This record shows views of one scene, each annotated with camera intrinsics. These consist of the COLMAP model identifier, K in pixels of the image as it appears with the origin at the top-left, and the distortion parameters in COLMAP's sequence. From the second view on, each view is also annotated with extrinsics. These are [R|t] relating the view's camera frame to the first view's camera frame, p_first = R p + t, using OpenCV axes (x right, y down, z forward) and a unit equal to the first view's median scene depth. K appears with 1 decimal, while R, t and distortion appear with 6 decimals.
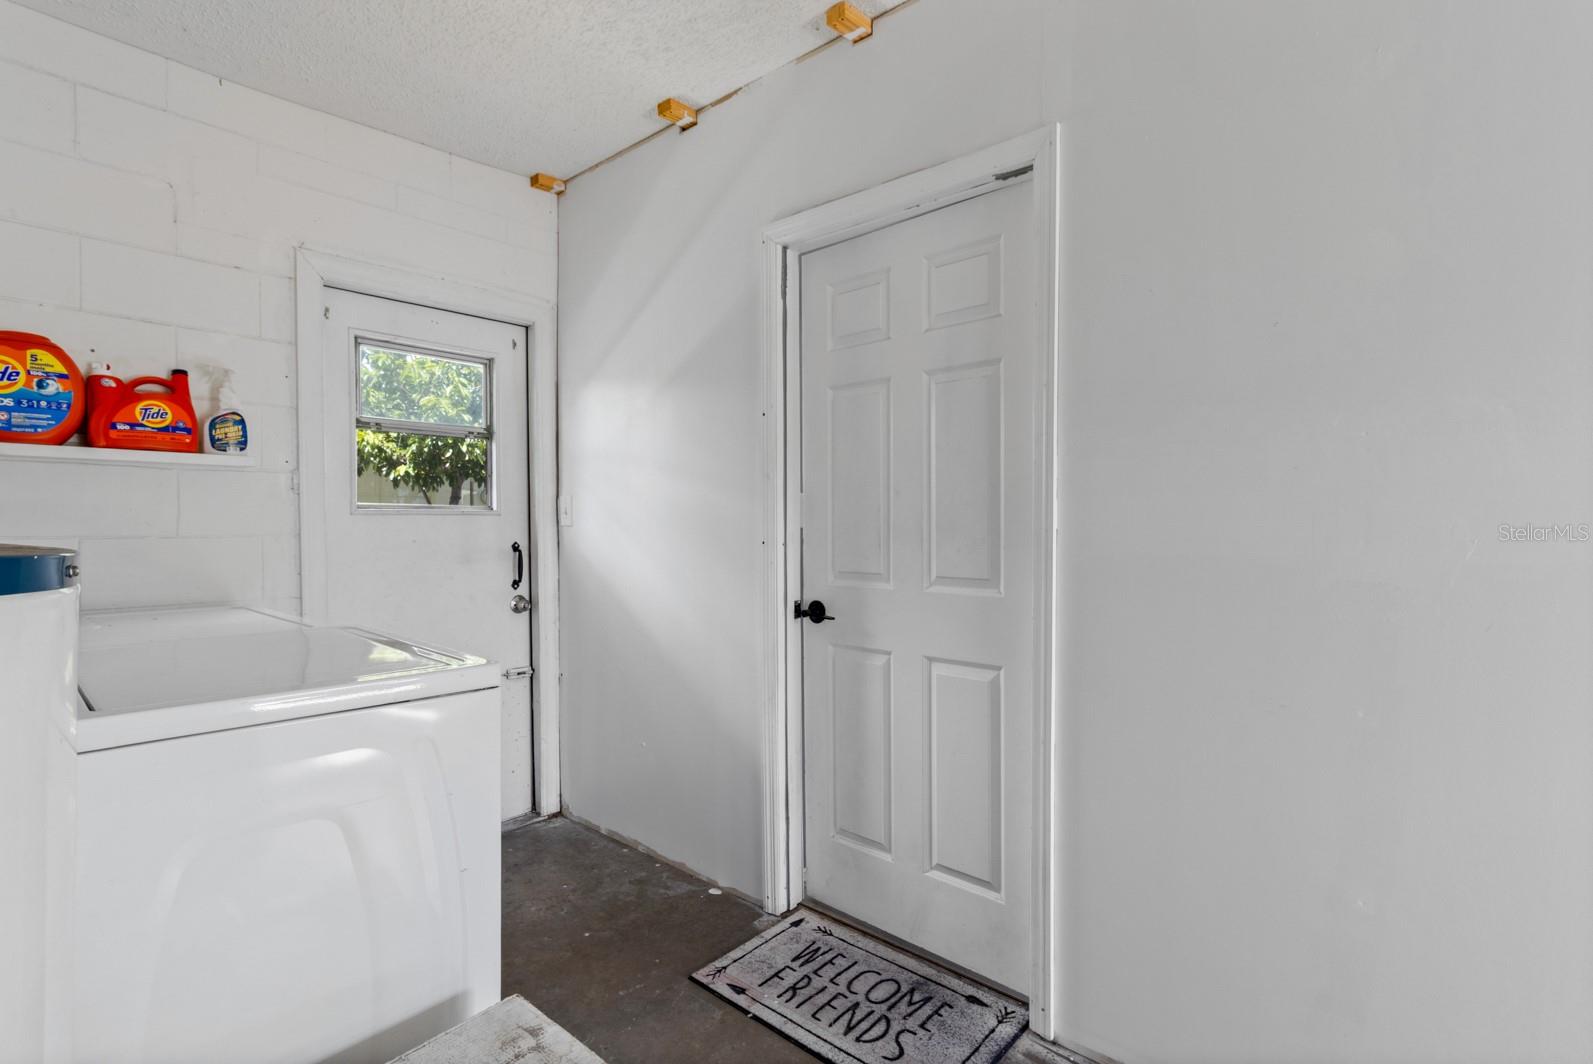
lens RADIAL K [[740.3, 0, 798.7], [0, 740.3, 530.9], [0, 0, 1]] dist [-0.000376, -0.000145]
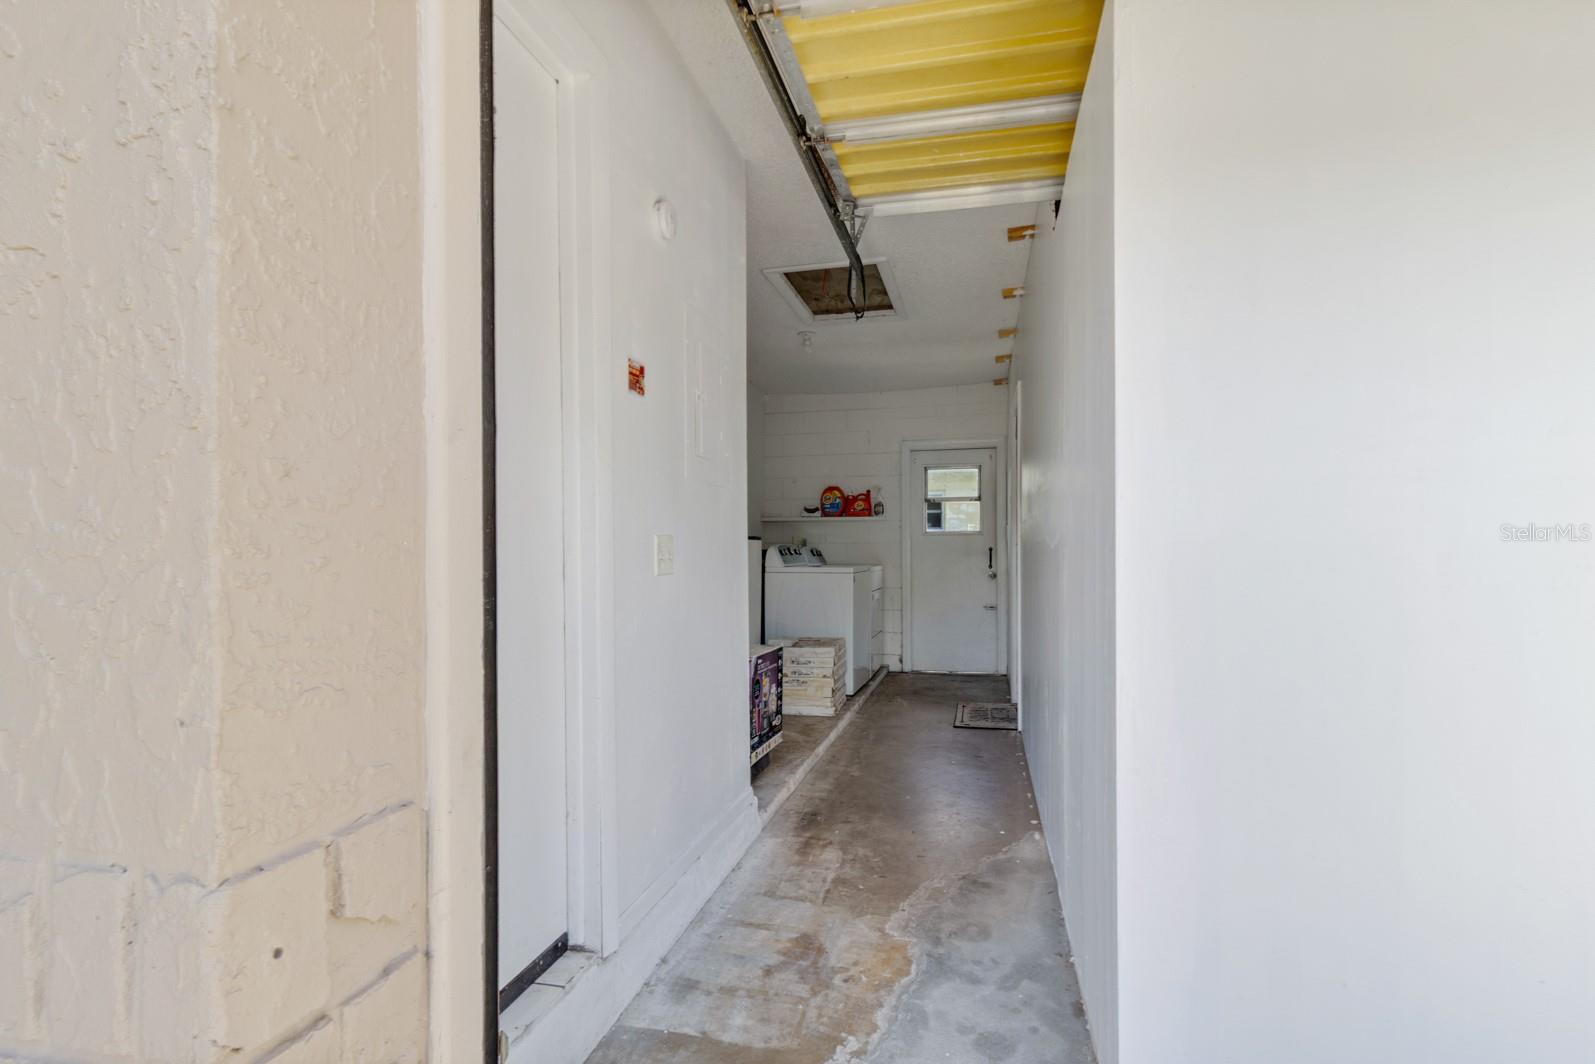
lens RADIAL K [[743.6, 0, 801.0], [0, 743.6, 539.5], [0, 0, 1]] dist [0.000955, 0.000720]
pose [[0.450087, -0.014462, -0.892868, 1.919062], [-0.008327, 0.999757, -0.020391, 0.061445], [0.892946, 0.016613, 0.449857, -0.701207]]
